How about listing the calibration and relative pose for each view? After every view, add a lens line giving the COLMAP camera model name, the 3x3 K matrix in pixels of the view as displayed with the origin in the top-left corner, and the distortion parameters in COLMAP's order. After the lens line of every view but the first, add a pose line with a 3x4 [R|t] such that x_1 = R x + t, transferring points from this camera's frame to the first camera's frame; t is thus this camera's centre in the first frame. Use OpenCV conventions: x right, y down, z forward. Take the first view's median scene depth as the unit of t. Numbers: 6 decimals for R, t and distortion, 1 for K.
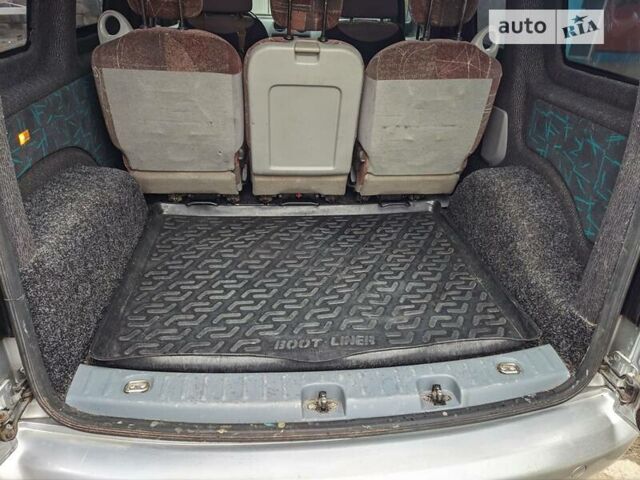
lens RADIAL K [[467.5, 0, 323.7], [0, 467.5, 237.6], [0, 0, 1]] dist [0.111001, -0.157024]
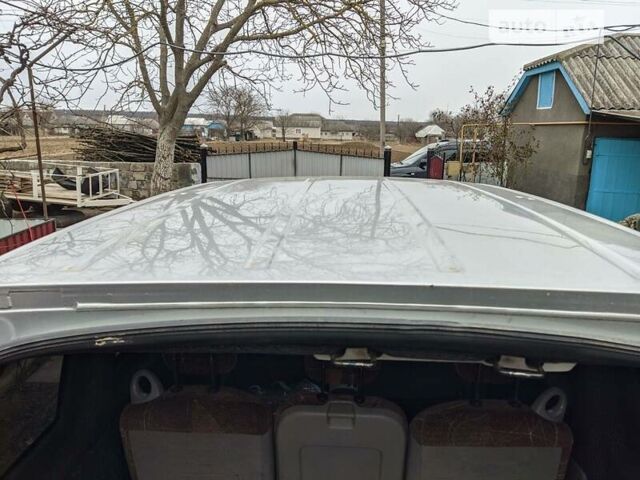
lens RADIAL K [[467.5, 0, 323.7], [0, 467.5, 237.6], [0, 0, 1]] dist [0.111001, -0.157024]
pose [[0.988046, -0.007632, -0.153973, 0.071164], [-0.036132, 0.959491, -0.279412, -0.445167], [0.149868, 0.281635, 0.947745, 0.033561]]
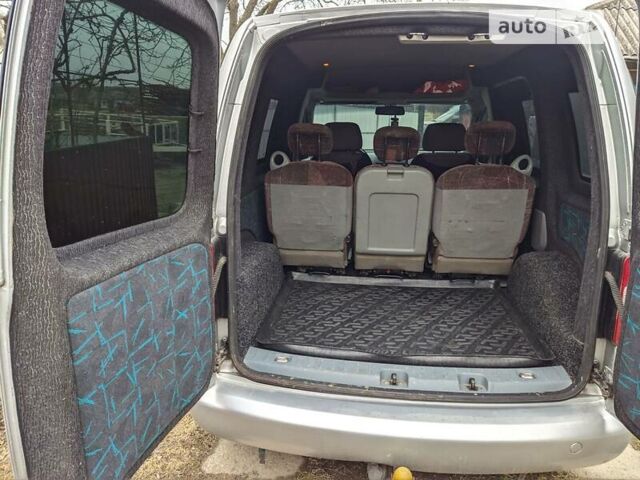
lens RADIAL K [[467.5, 0, 323.7], [0, 467.5, 237.6], [0, 0, 1]] dist [0.111001, -0.157024]
pose [[0.976877, 0.019660, -0.212897, 0.064233], [-0.071162, 0.968886, -0.237055, 0.188052], [0.201612, 0.246724, 0.947882, -0.437389]]
